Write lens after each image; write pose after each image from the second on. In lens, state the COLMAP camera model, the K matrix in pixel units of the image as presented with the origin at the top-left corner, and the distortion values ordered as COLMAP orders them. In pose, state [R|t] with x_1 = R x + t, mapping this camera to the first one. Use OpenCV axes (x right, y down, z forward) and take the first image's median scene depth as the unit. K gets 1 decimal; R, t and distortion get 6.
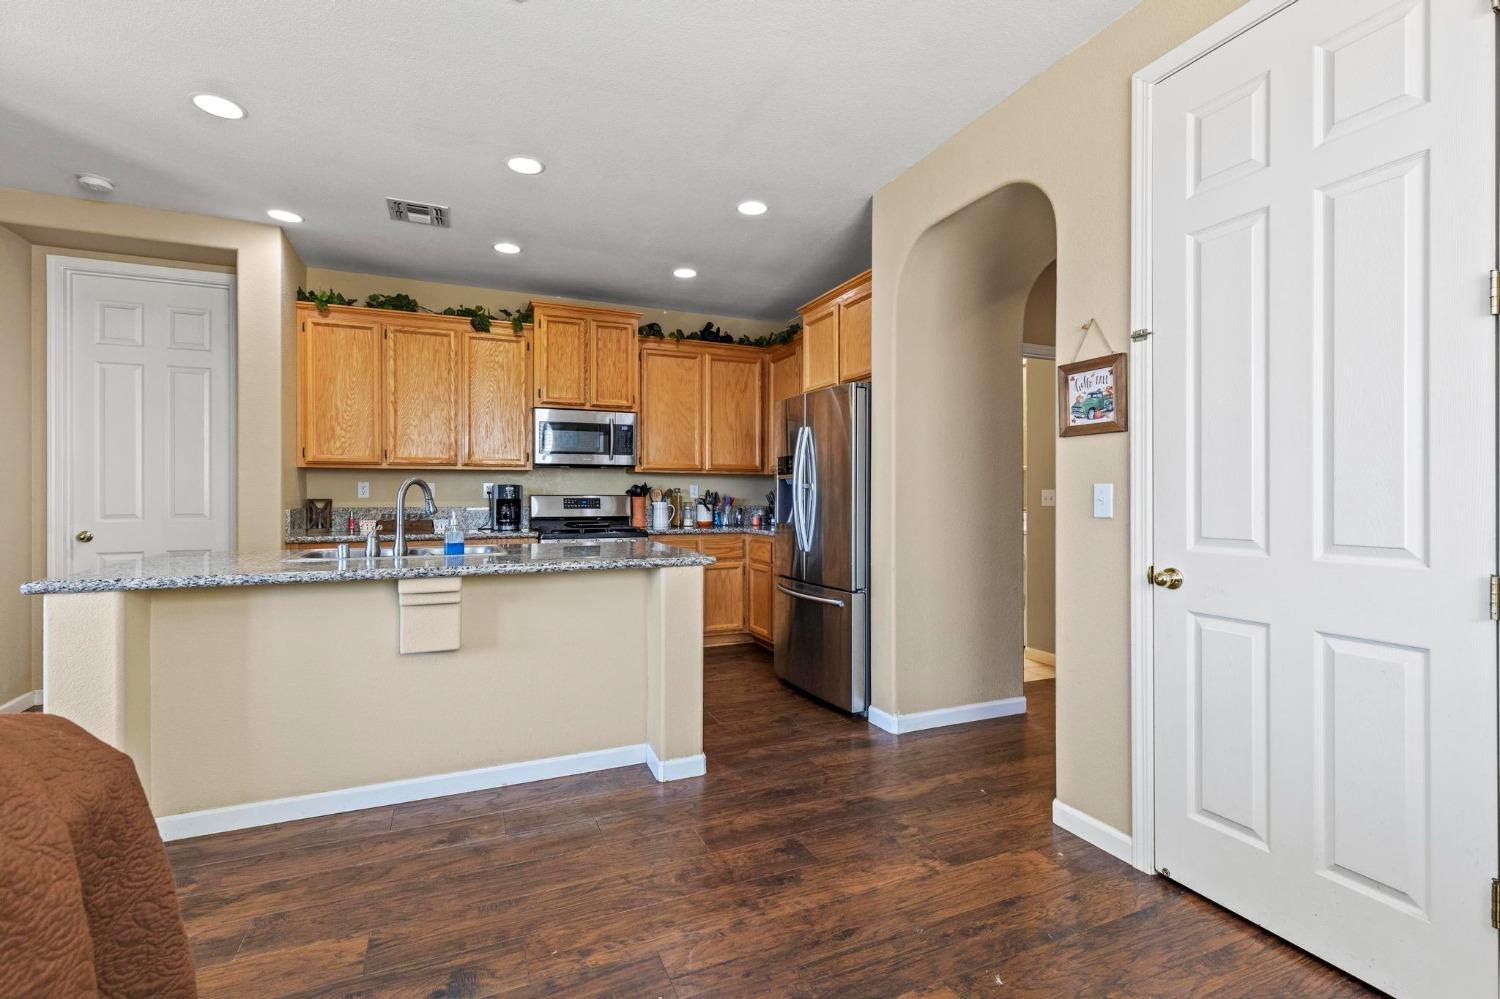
lens RADIAL K [[679.1, 0, 753.6], [0, 679.1, 497.7], [0, 0, 1]] dist [0.003796, 0.000094]
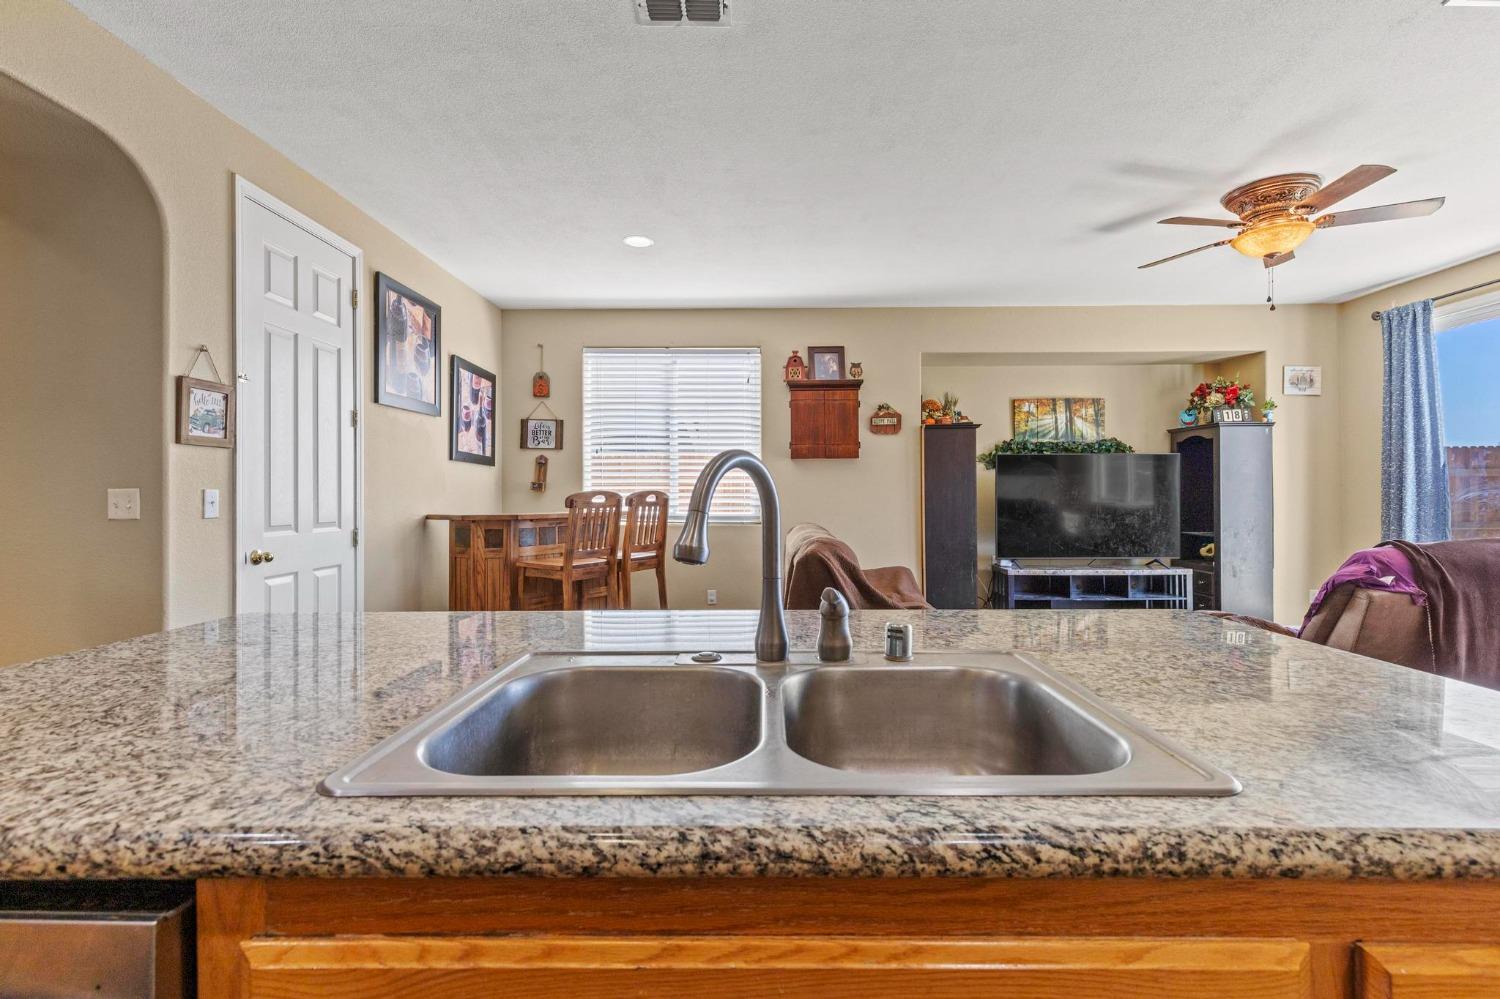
lens RADIAL K [[680.7, 0, 753.6], [0, 680.7, 492.2], [0, 0, 1]] dist [0.003900, -0.000222]
pose [[-0.910090, 0.005158, 0.414378, -0.408510], [0.005341, 0.999985, -0.000716, -0.004884], [-0.414376, 0.001562, -0.910105, 0.831908]]
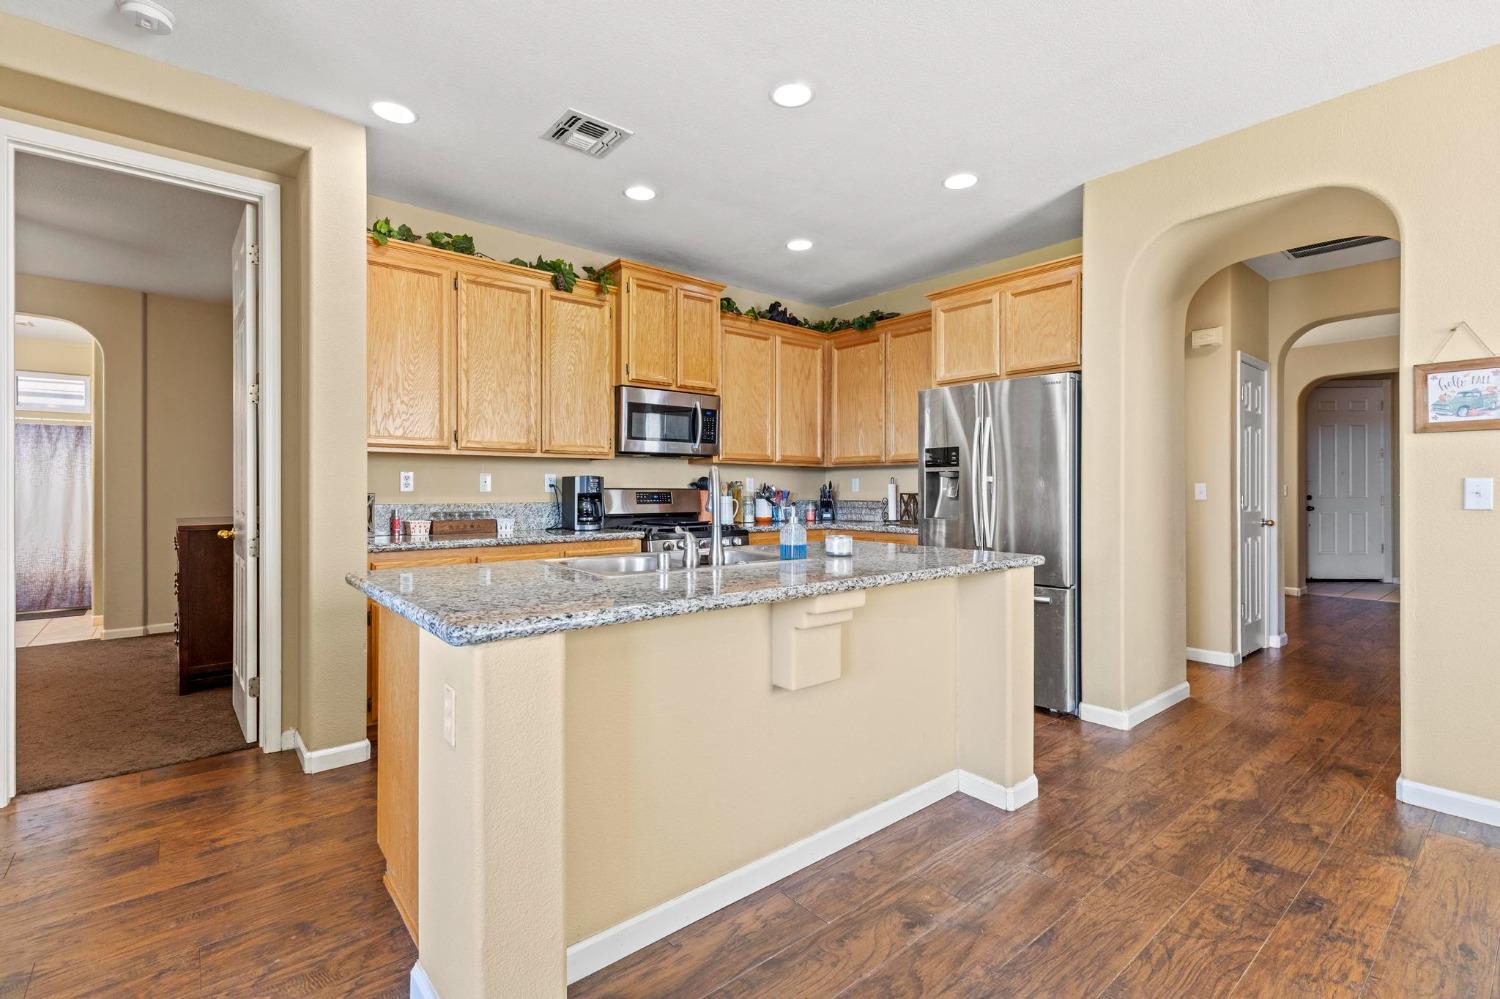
lens RADIAL K [[680.7, 0, 753.6], [0, 680.7, 492.2], [0, 0, 1]] dist [0.003900, -0.000222]
pose [[0.959876, -0.001292, 0.280423, -0.429918], [0.000913, 0.999998, 0.001482, -0.000302], [-0.280425, -0.001167, 0.959875, 0.144620]]
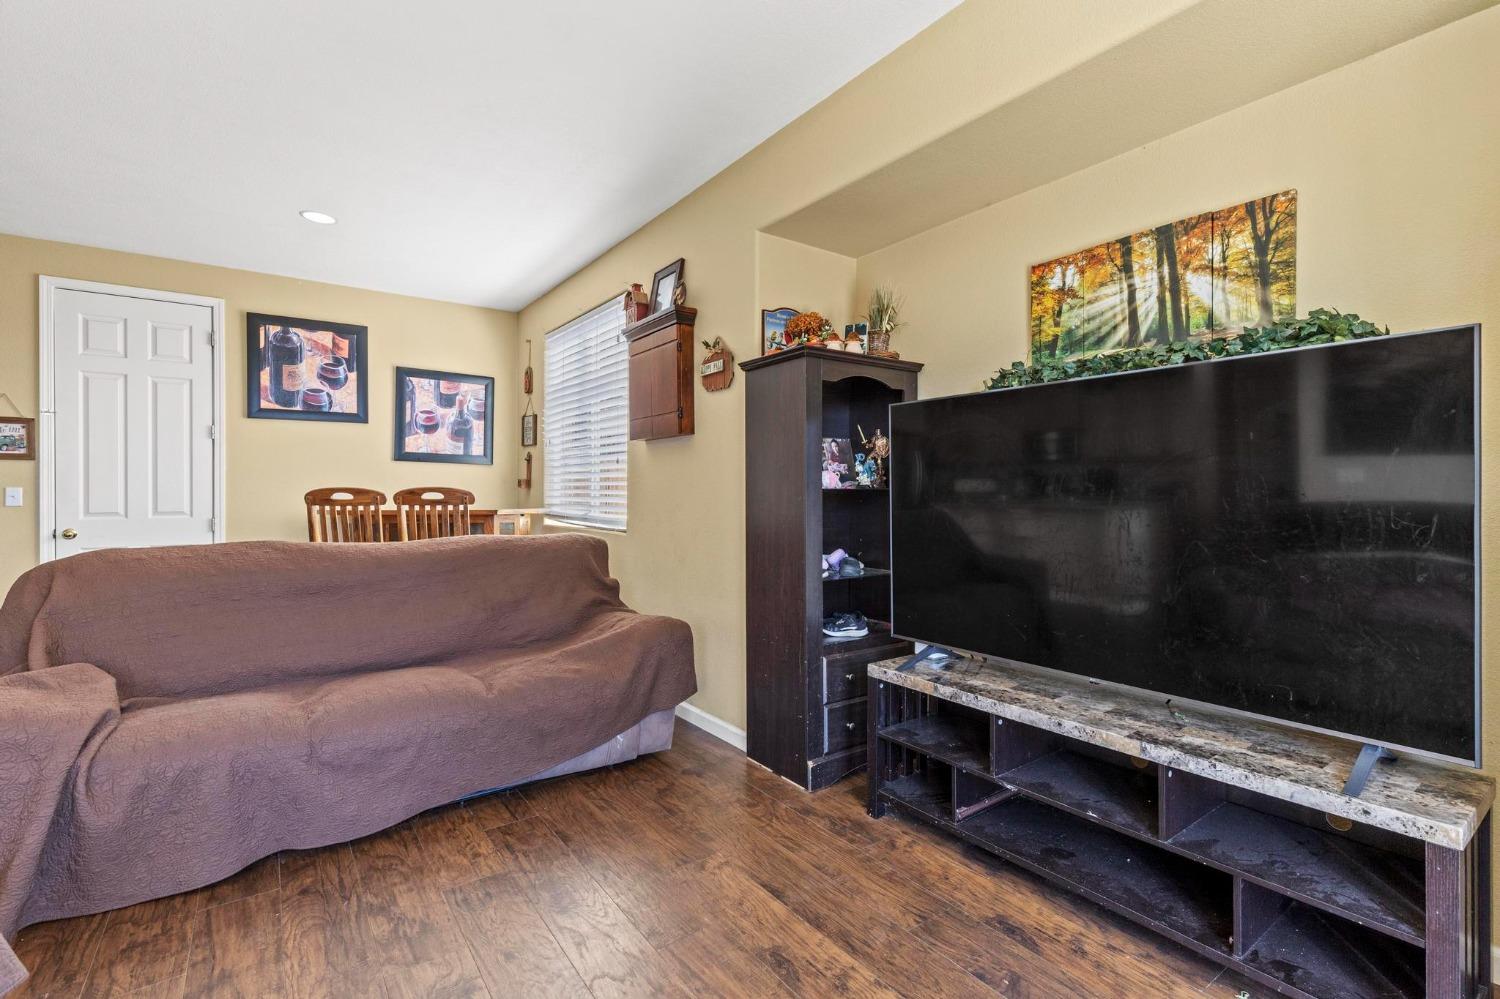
lens RADIAL K [[680.7, 0, 753.6], [0, 680.7, 492.2], [0, 0, 1]] dist [0.003900, -0.000222]
pose [[-0.210866, 0.000814, 0.977515, -0.822438], [0.002993, 0.999996, -0.000187, -0.000892], [-0.977510, 0.002886, -0.210867, -0.262573]]
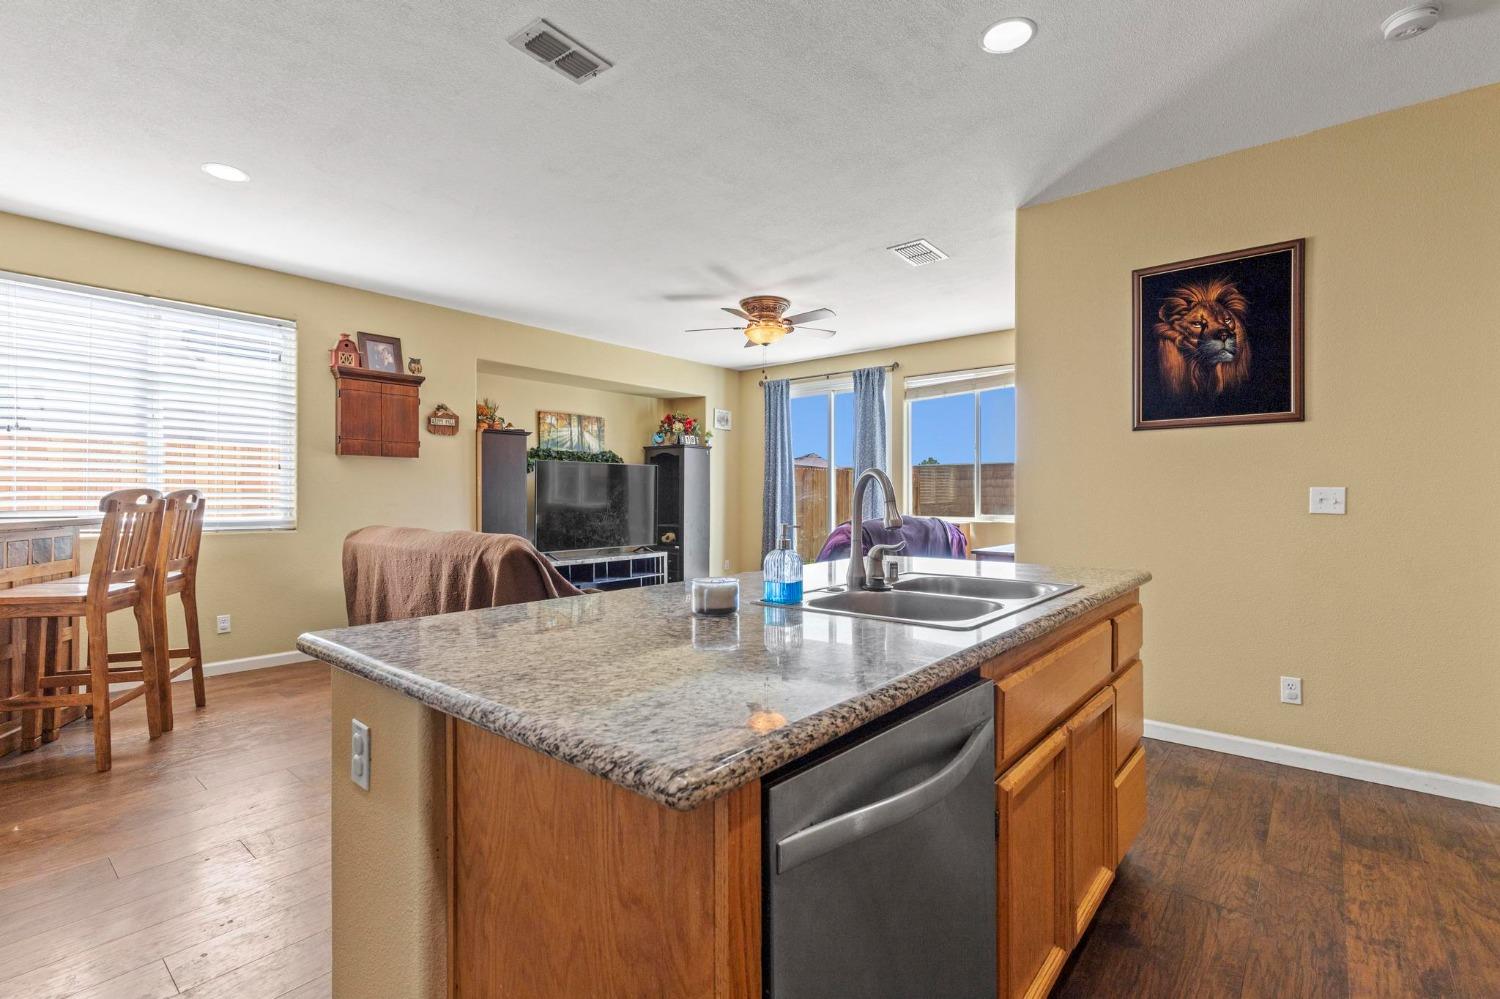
lens RADIAL K [[680.7, 0, 753.6], [0, 680.7, 492.2], [0, 0, 1]] dist [0.003900, -0.000222]
pose [[-0.896574, -0.002789, -0.442885, -0.078160], [-0.002072, 0.999996, -0.002102, -0.004805], [0.442889, -0.000967, -0.896576, 0.955731]]
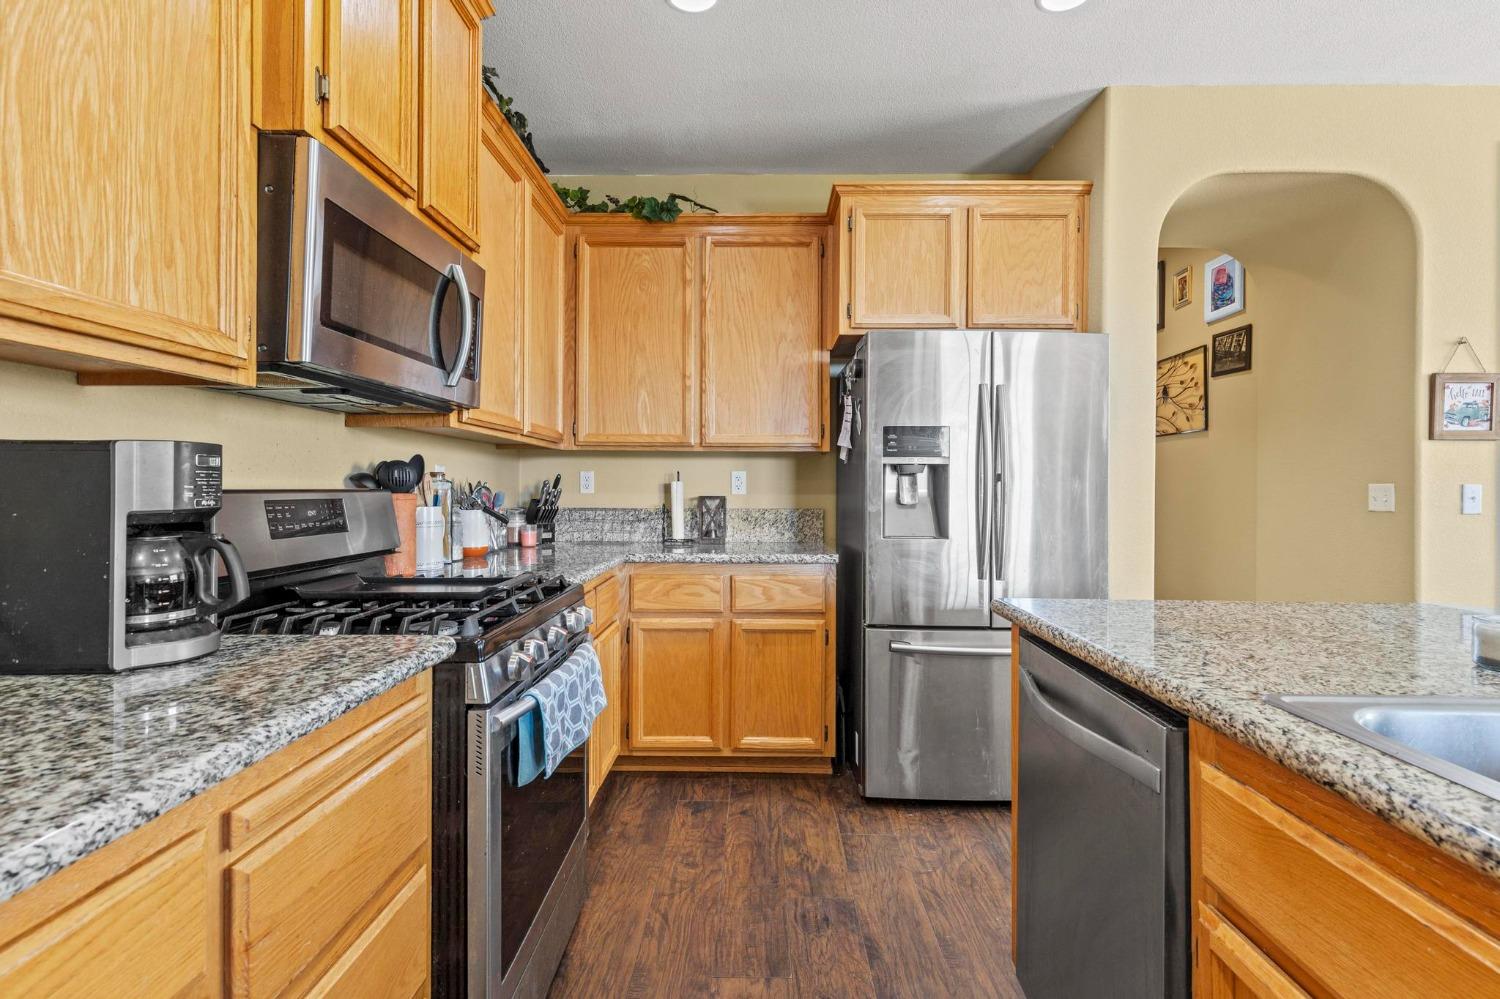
lens RADIAL K [[691.7, 0, 752.1], [0, 691.7, 488.5], [0, 0, 1]] dist [0.003153, 0.000326]
pose [[0.416936, 0.000288, 0.908936, -0.514654], [-0.002407, 0.999997, 0.000787, -0.005781], [-0.908933, -0.002516, 0.416936, 0.794843]]
